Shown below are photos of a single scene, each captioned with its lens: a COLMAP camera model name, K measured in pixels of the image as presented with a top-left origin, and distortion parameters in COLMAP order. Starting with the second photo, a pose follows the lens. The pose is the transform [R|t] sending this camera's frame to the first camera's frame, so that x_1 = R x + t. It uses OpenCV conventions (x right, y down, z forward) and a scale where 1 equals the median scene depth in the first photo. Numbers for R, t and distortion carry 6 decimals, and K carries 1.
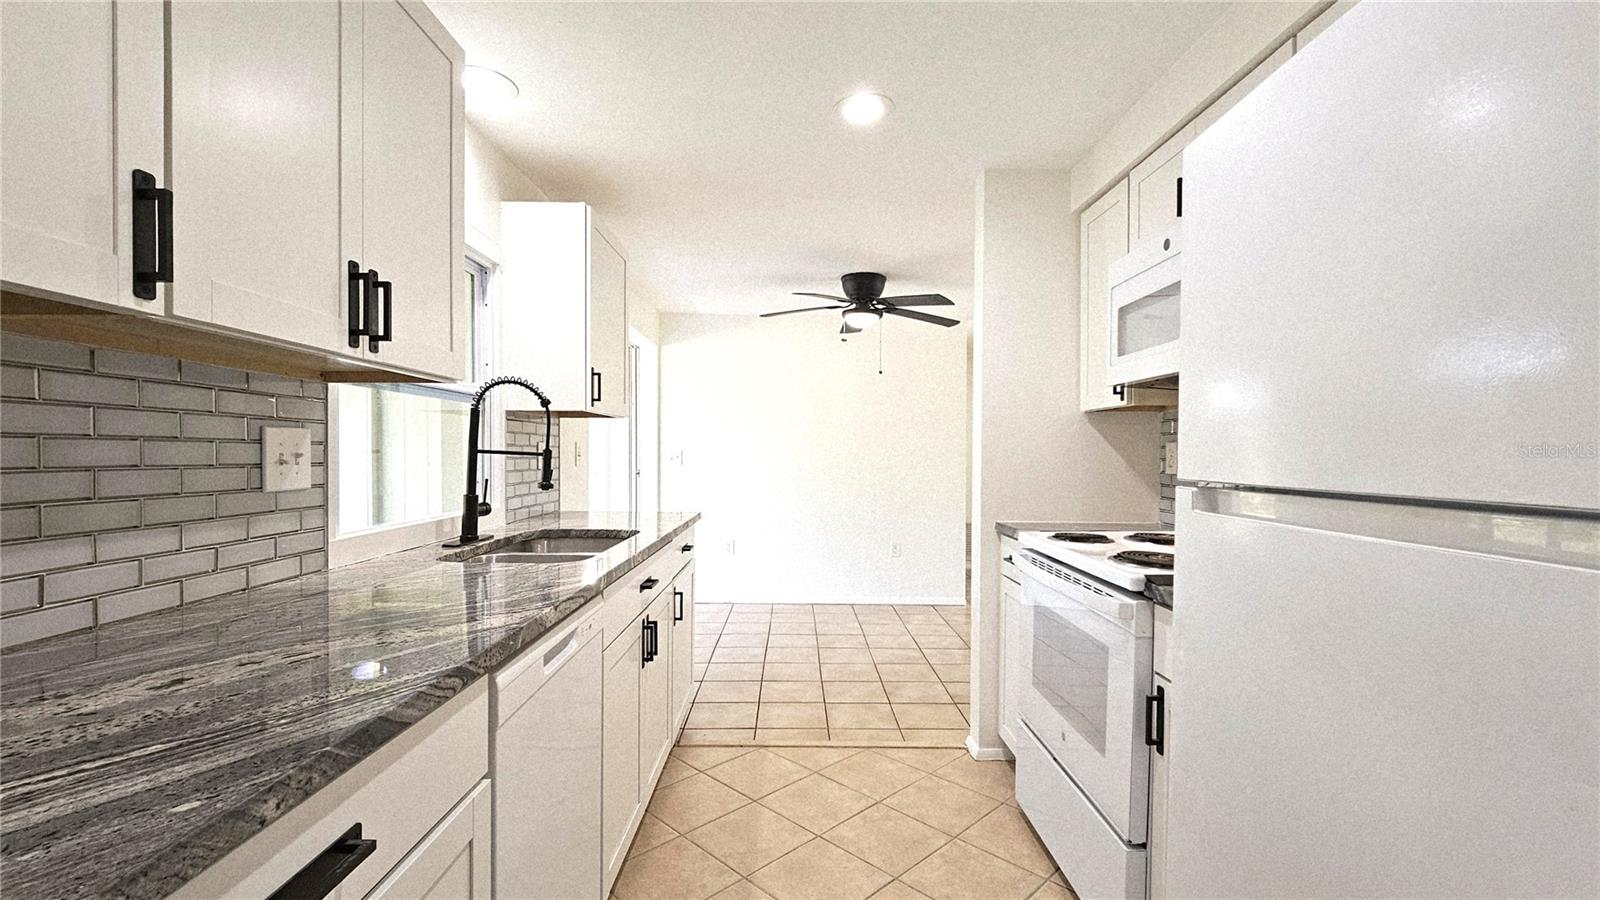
lens RADIAL K [[697.6, 0, 794.2], [0, 697.6, 451.8], [0, 0, 1]] dist [0.004497, 0.000299]
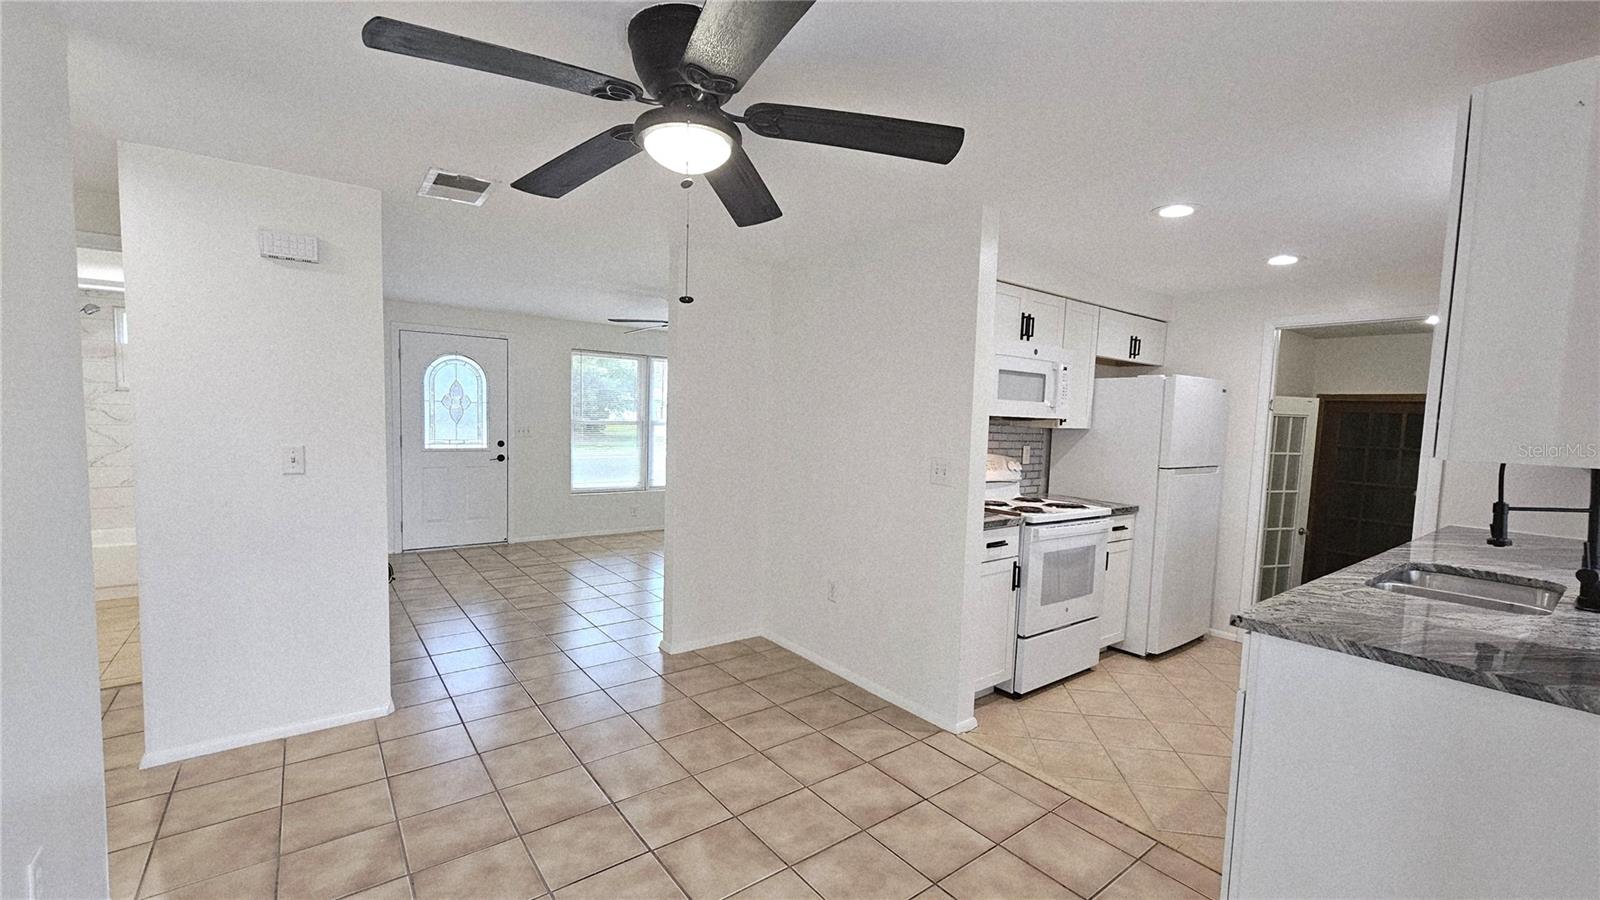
lens RADIAL K [[655.7, 0, 800.7], [0, 655.7, 463.1], [0, 0, 1]] dist [-0.002248, 0.000043]
pose [[-0.606985, -0.081470, 0.790526, -0.671796], [-0.035854, 0.996526, 0.075171, -0.124752], [-0.793904, 0.017285, -0.607798, 3.225284]]
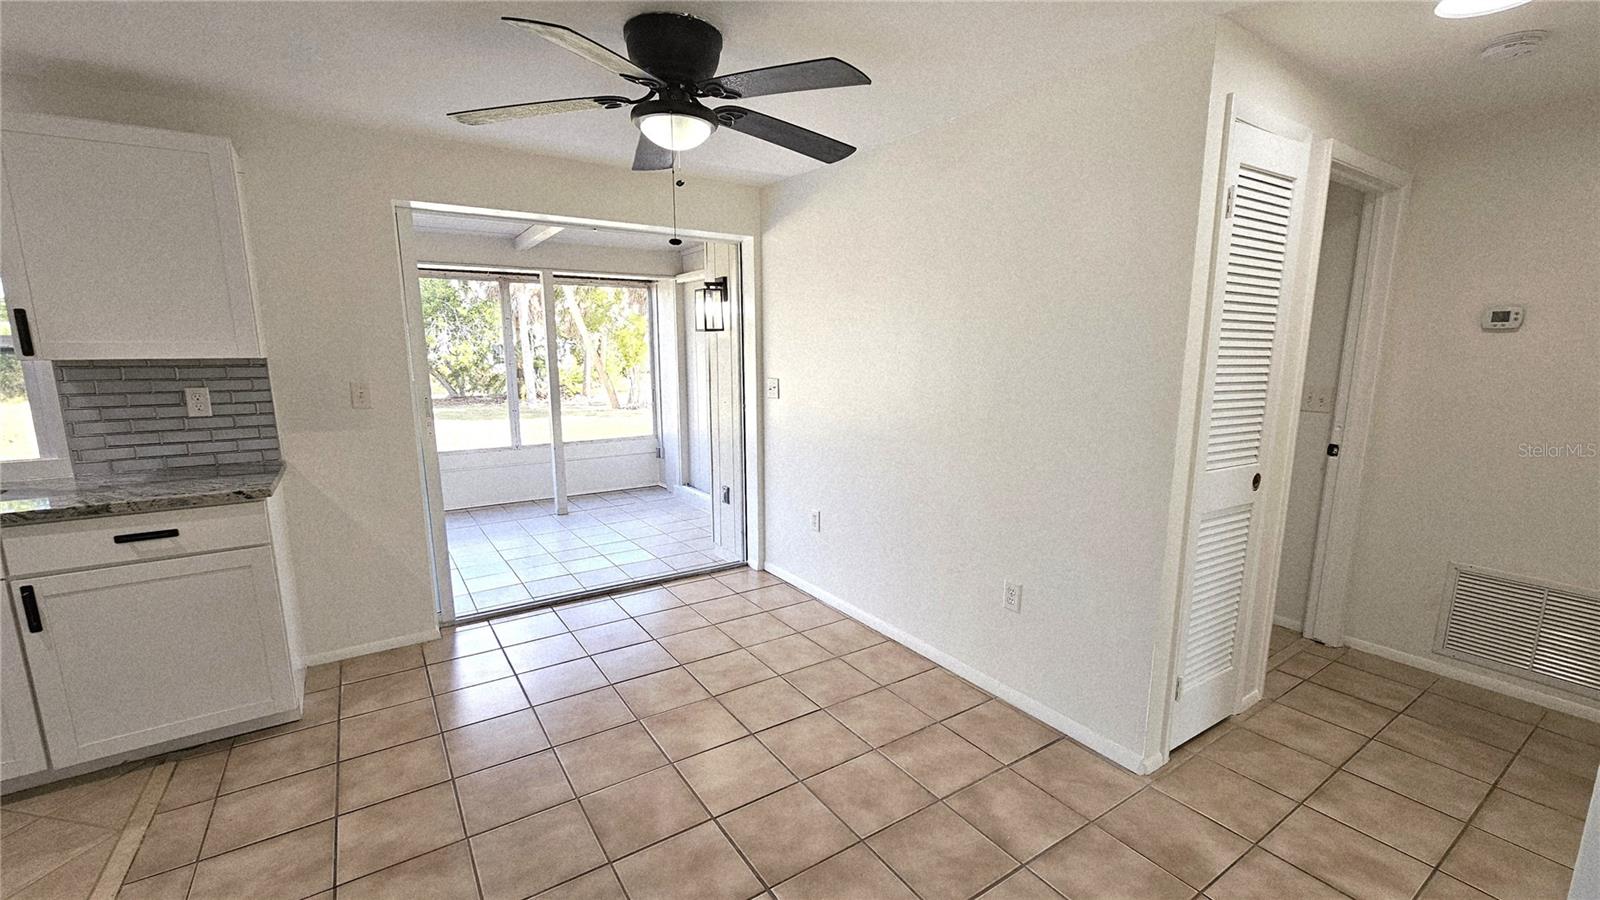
lens RADIAL K [[655.7, 0, 800.9], [0, 655.7, 459.9], [0, 0, 1]] dist [-0.002248, 0.000043]
pose [[0.556937, 0.140666, -0.818556, 1.496001], [0.002884, 0.985220, 0.171269, -0.119293], [0.830549, -0.097747, 0.548300, 2.202182]]
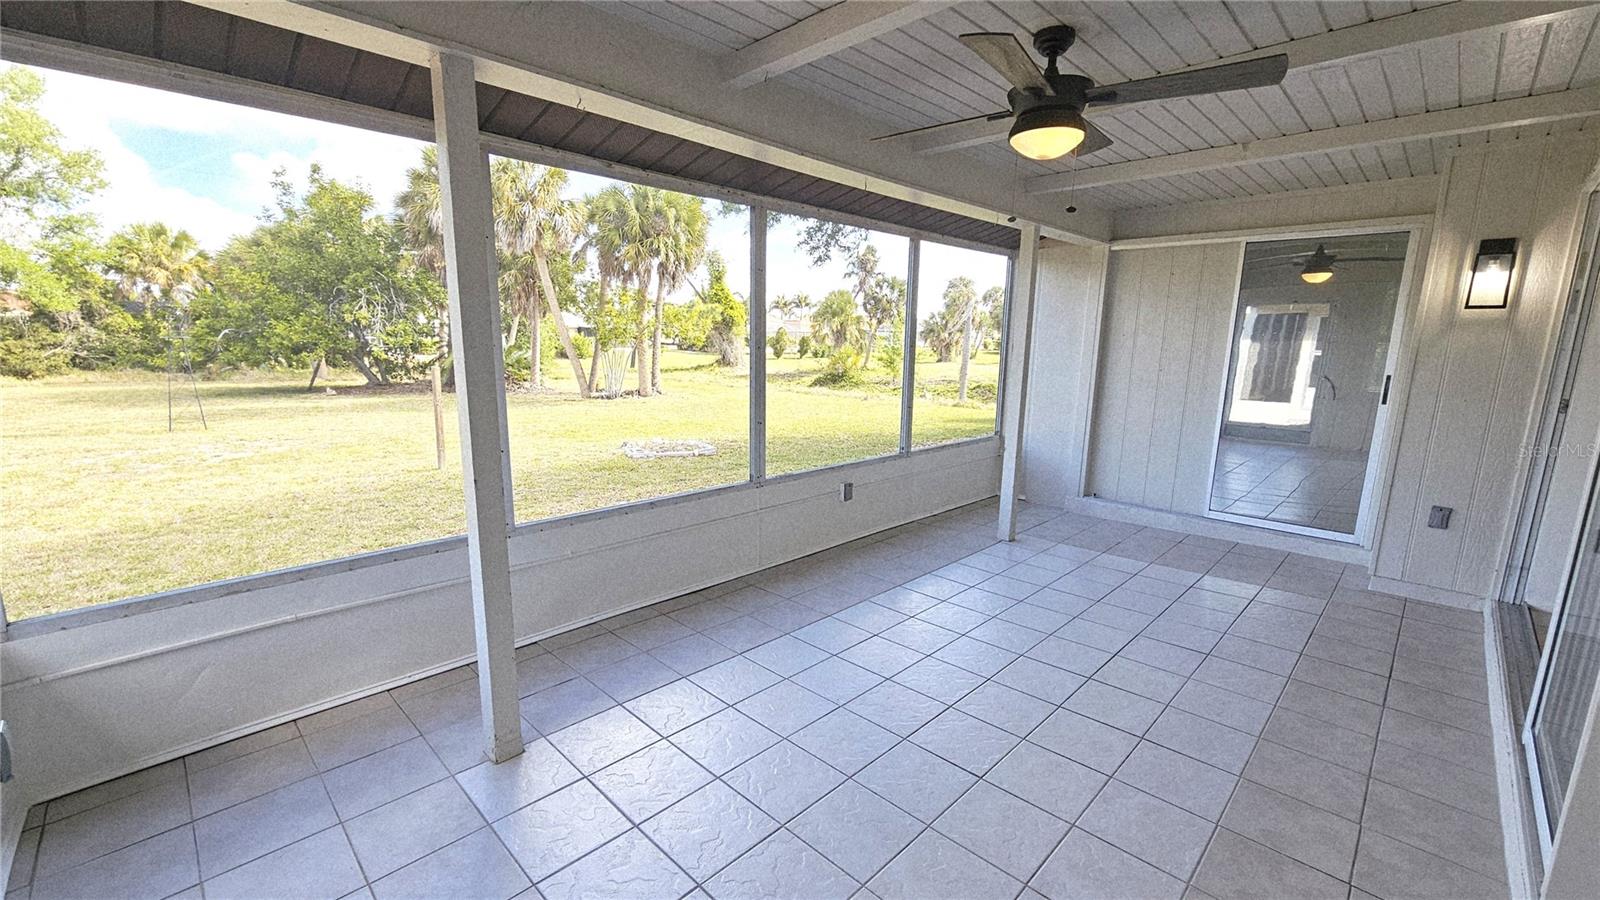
lens RADIAL K [[655.7, 0, 795.0], [0, 655.7, 458.5], [0, 0, 1]] dist [-0.002248, 0.000043]
pose [[0.709192, 0.141973, -0.690573, -1.034663], [-0.015114, 0.982351, 0.186437, -0.064488], [0.704854, -0.121782, 0.698821, 0.376508]]
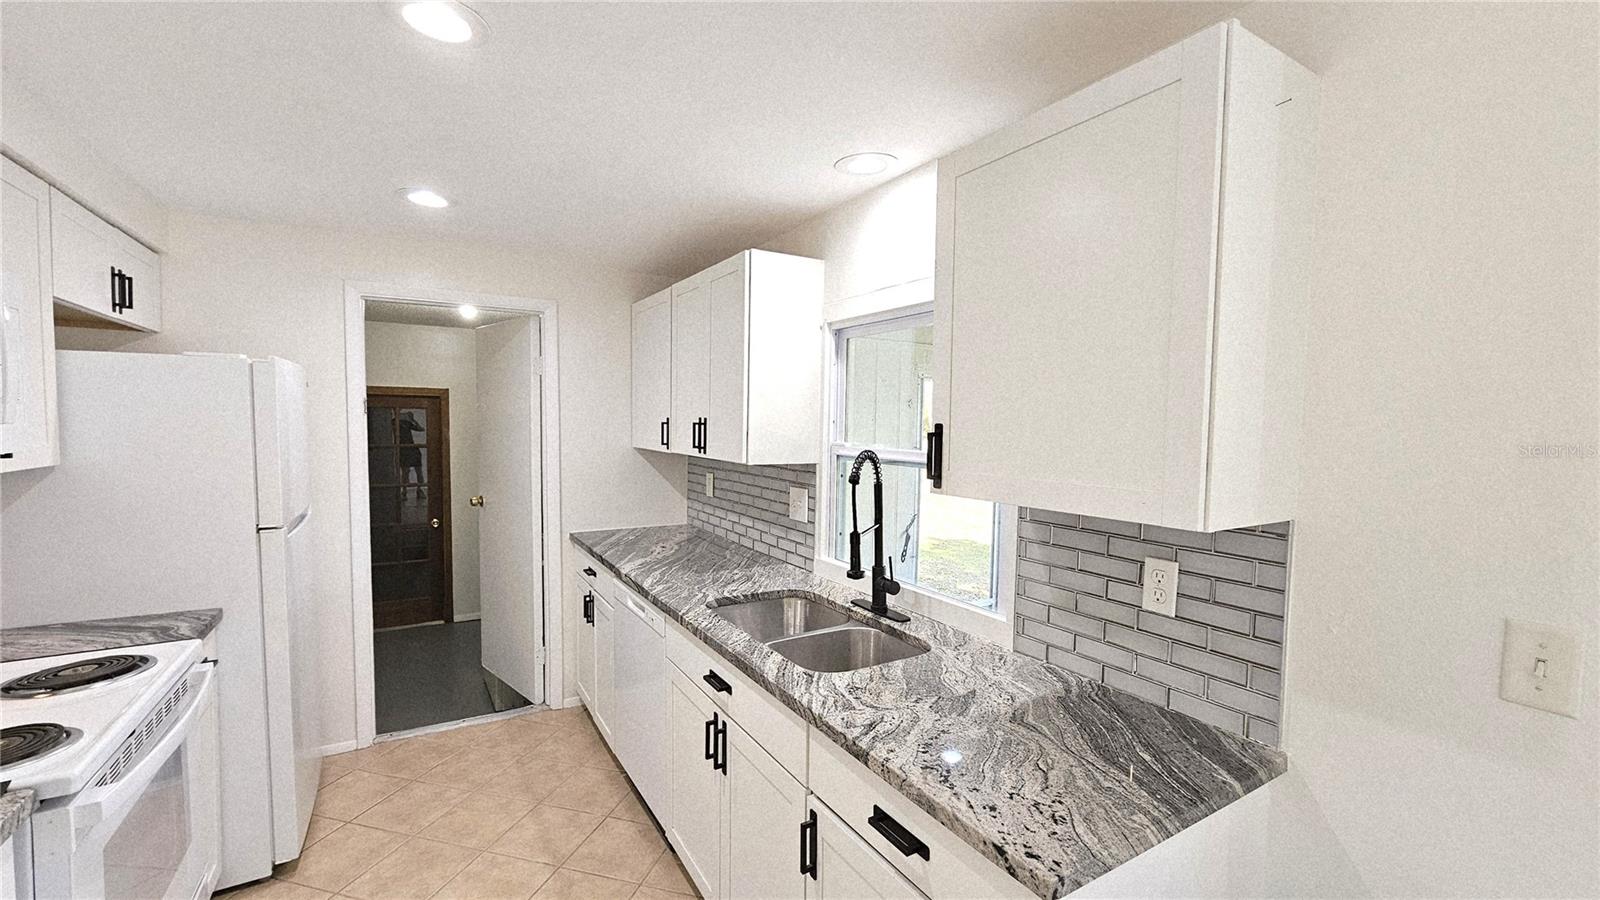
lens RADIAL K [[655.7, 0, 796.9], [0, 655.7, 461.8], [0, 0, 1]] dist [-0.002248, 0.000043]
pose [[-0.860184, 0.018675, -0.509642, 0.174229], [-0.013509, 0.998144, 0.059375, -0.196421], [0.509805, 0.057958, -0.858335, 2.355503]]
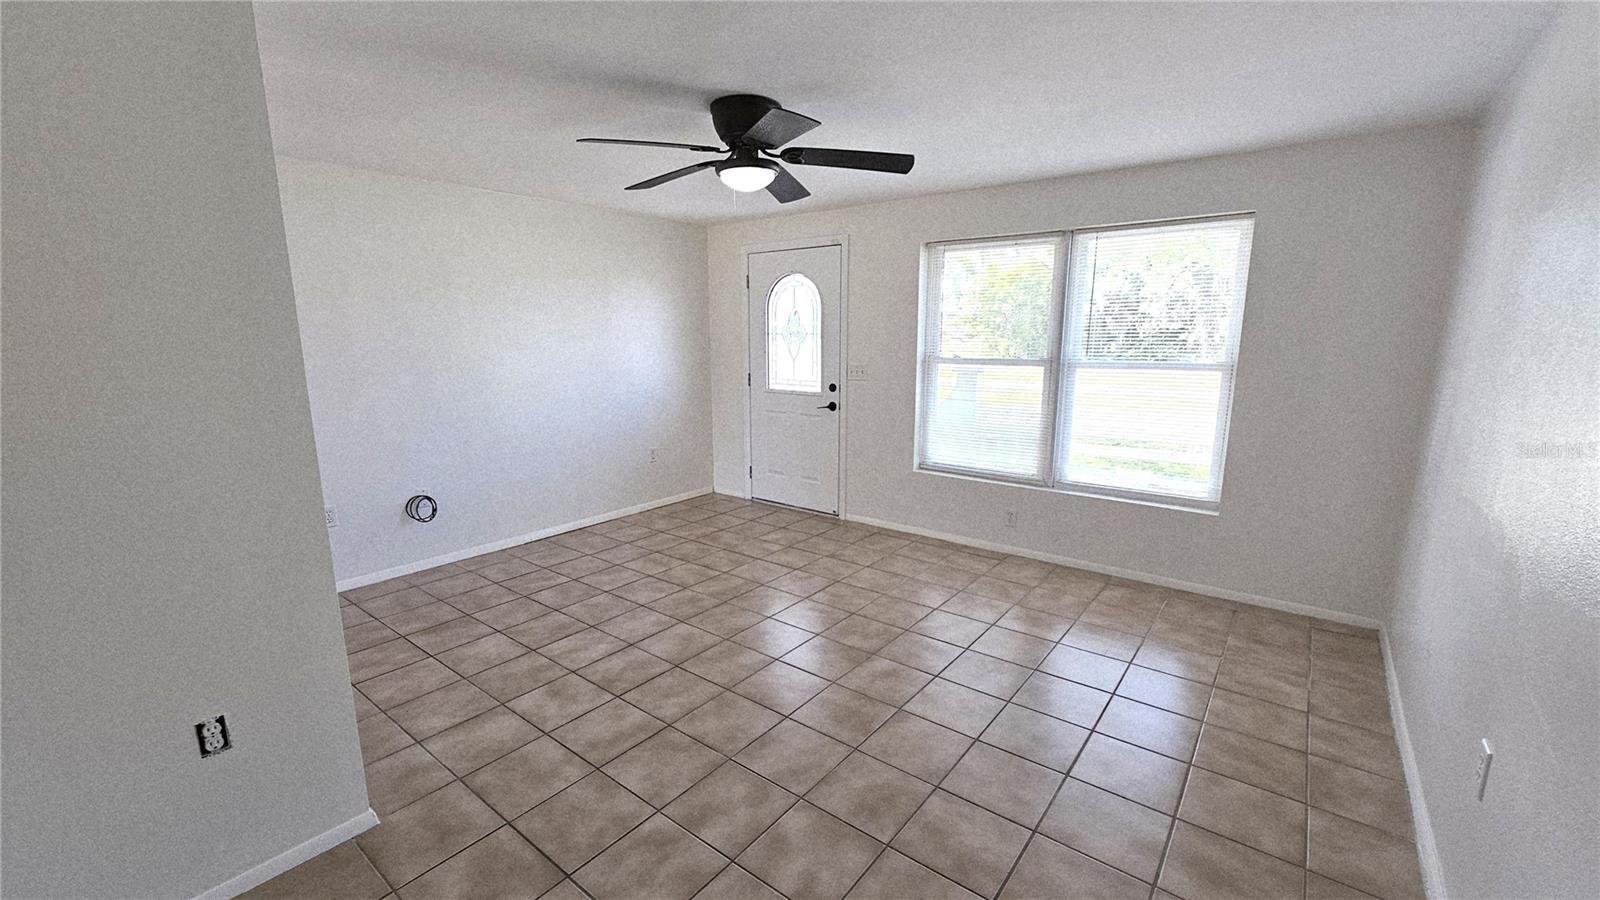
lens RADIAL K [[655.7, 0, 794.0], [0, 655.7, 450.7], [0, 0, 1]] dist [-0.002248, 0.000043]
pose [[0.623805, -0.145588, 0.767901, 1.155434], [0.001924, 0.982781, 0.184765, -0.152712], [-0.781578, -0.113780, 0.613344, 0.411955]]
